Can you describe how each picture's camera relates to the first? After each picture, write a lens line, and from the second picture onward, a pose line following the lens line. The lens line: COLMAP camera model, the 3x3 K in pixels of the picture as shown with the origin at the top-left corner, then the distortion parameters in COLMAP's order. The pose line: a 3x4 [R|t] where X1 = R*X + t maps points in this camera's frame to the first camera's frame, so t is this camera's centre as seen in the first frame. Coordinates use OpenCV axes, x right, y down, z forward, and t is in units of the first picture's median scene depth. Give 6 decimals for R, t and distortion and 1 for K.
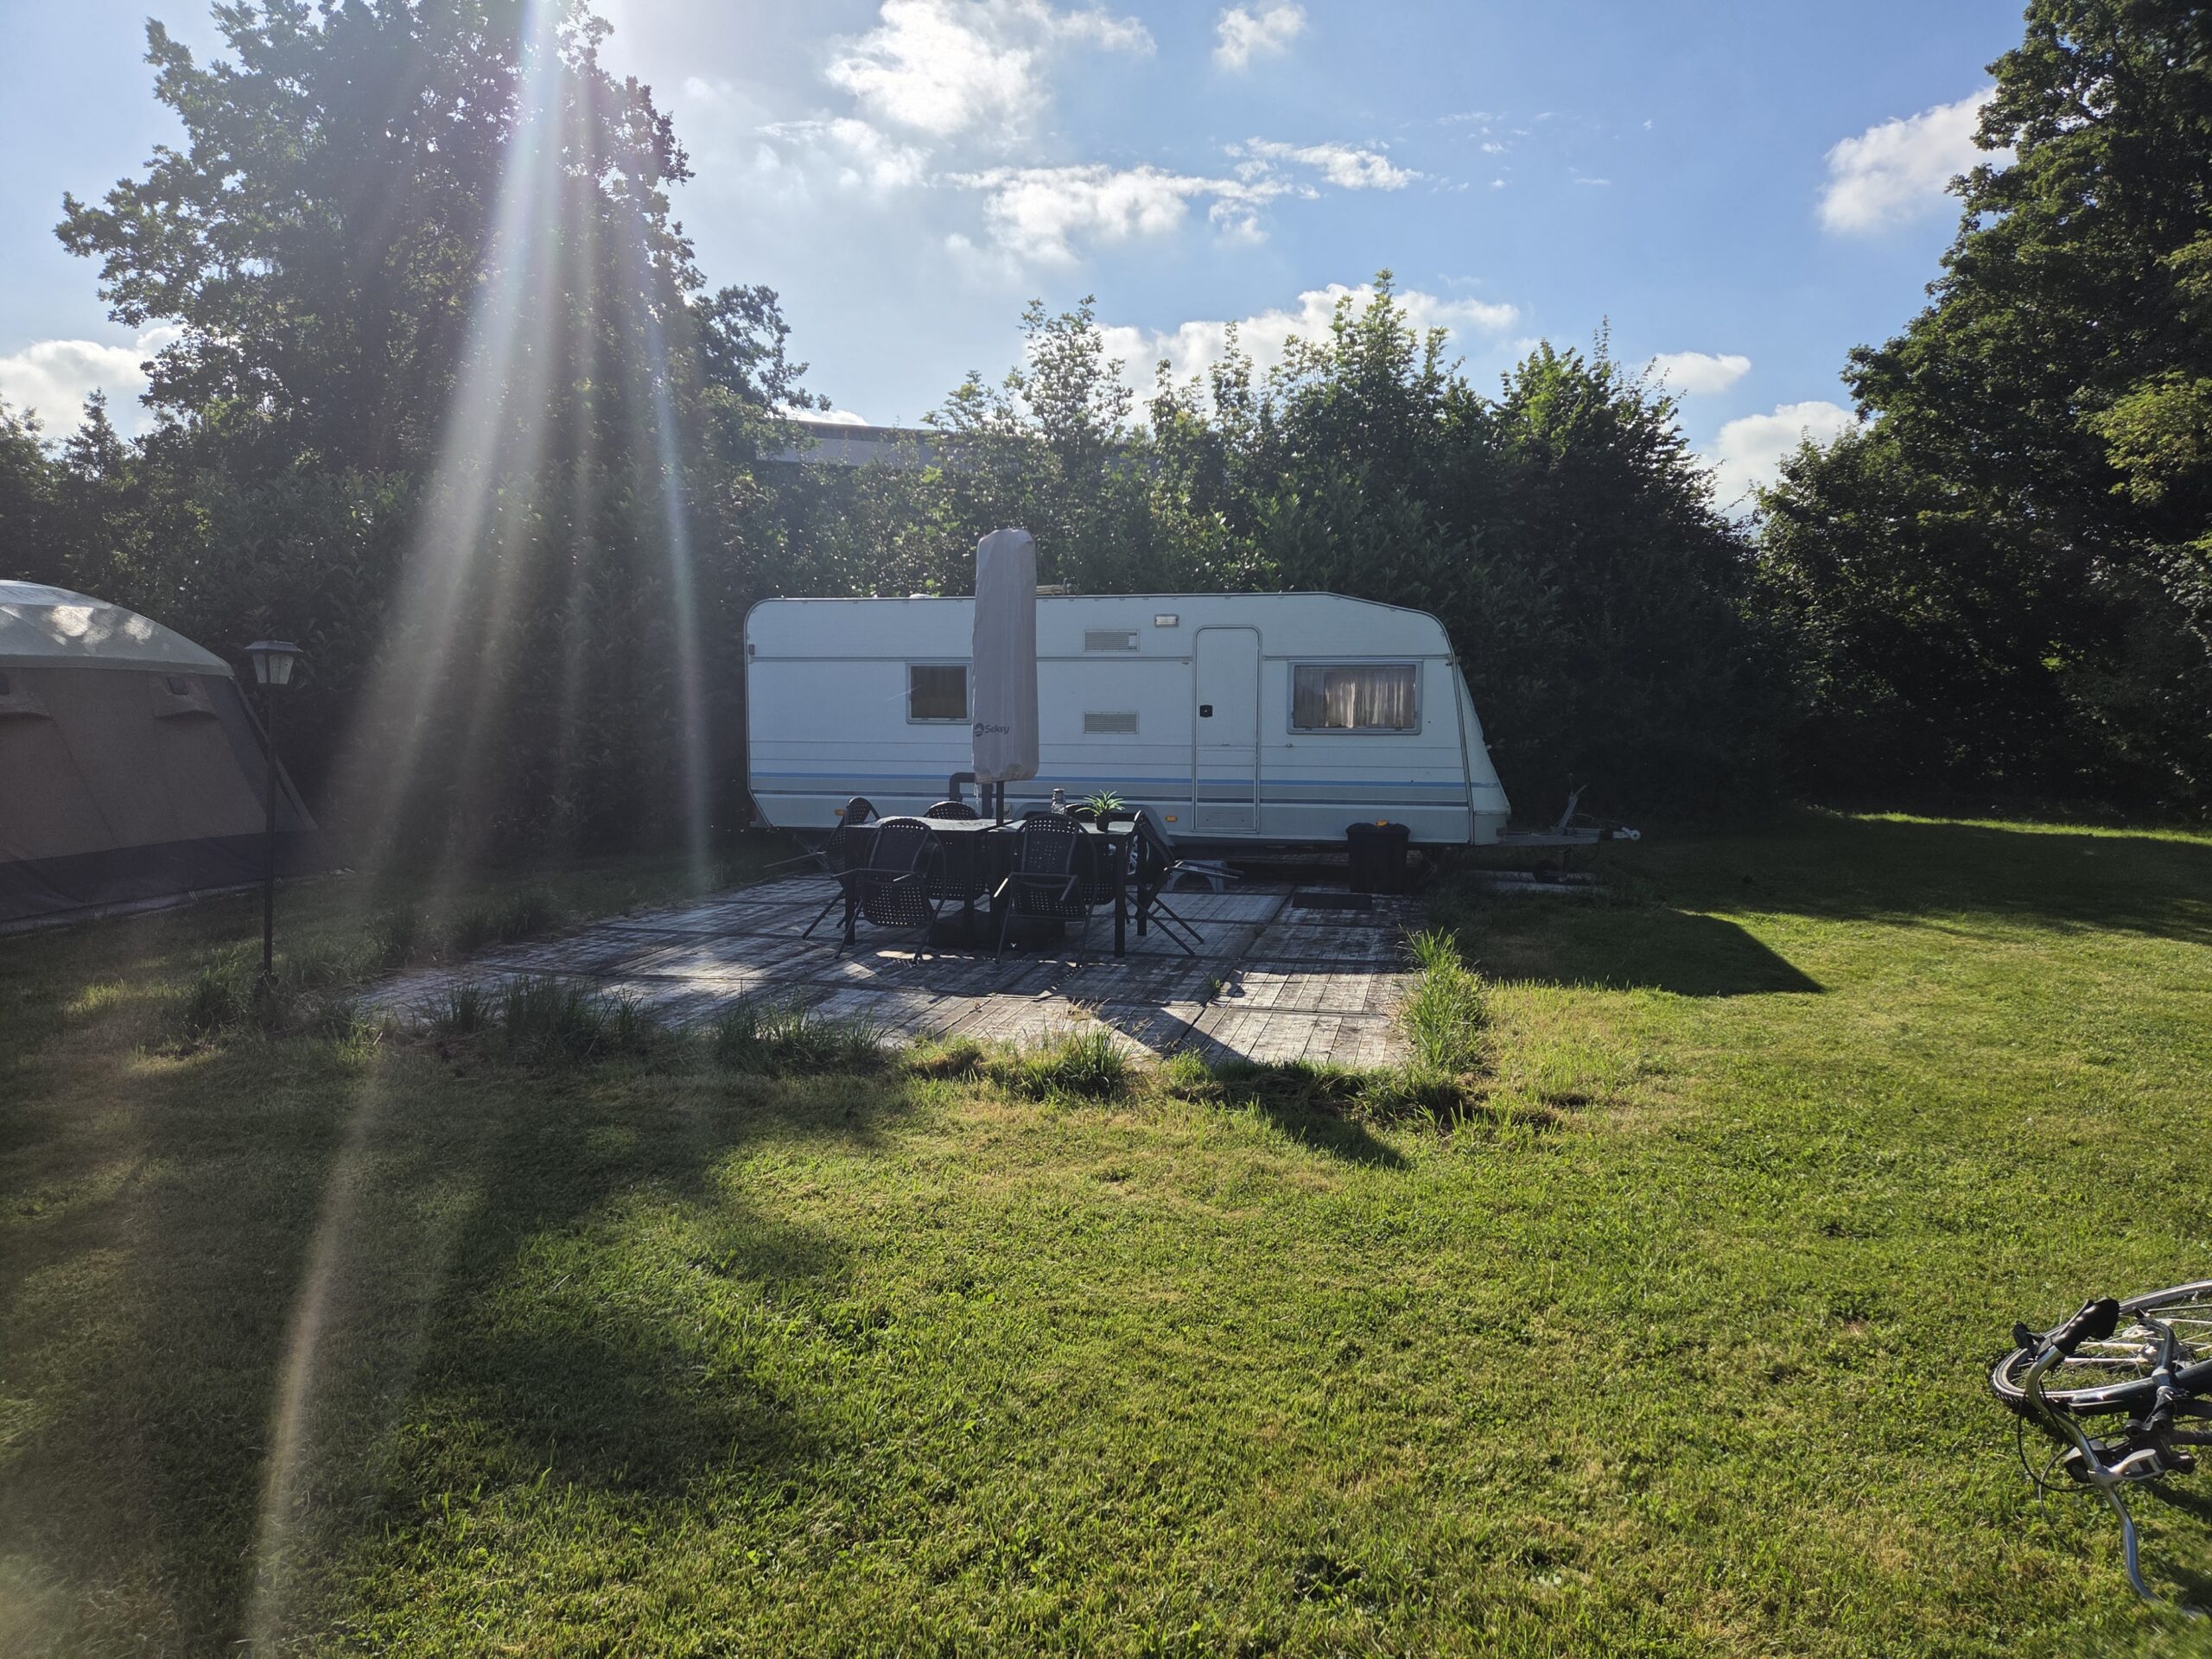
lens RADIAL K [[1476.9, 0, 1136.2], [0, 1476.9, 836.5], [0, 0, 1]] dist [0.093058, -0.087057]
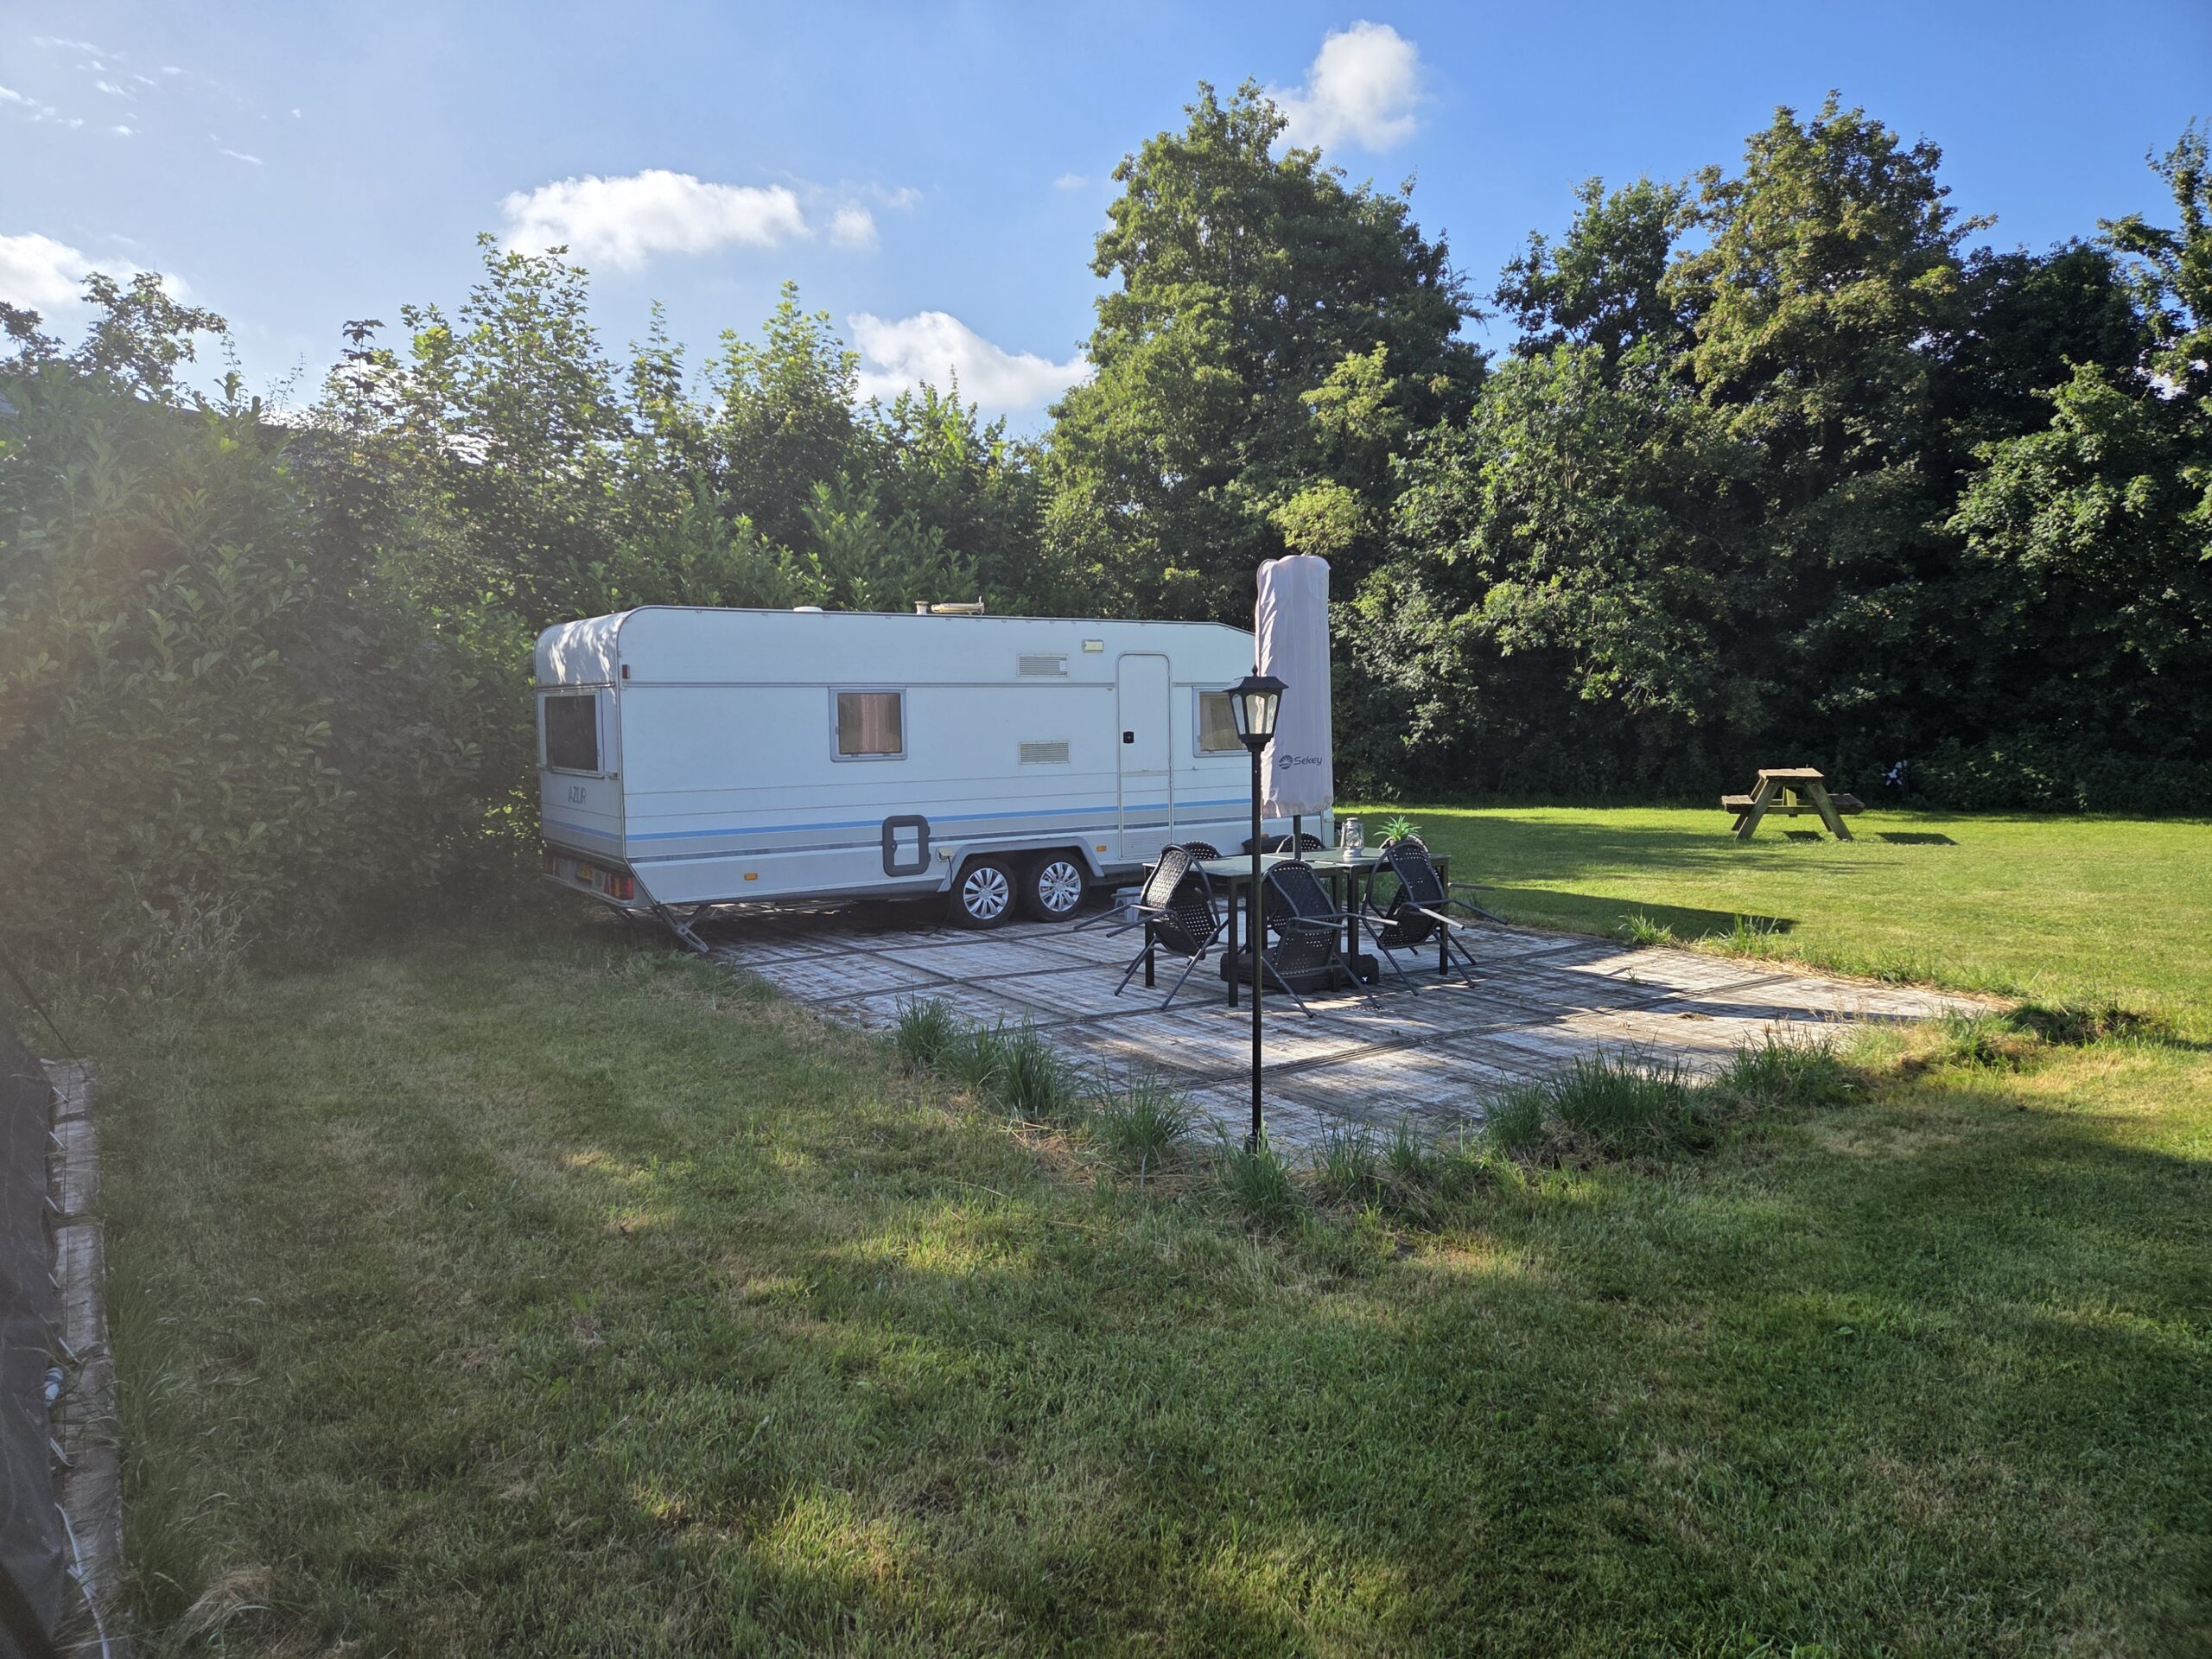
lens RADIAL K [[1476.9, 0, 1136.2], [0, 1476.9, 836.5], [0, 0, 1]] dist [0.093058, -0.087057]
pose [[0.682455, -0.071665, 0.727406, -0.647490], [0.084591, 0.996239, 0.018787, -0.035585], [-0.726017, 0.048711, 0.685950, 0.308366]]
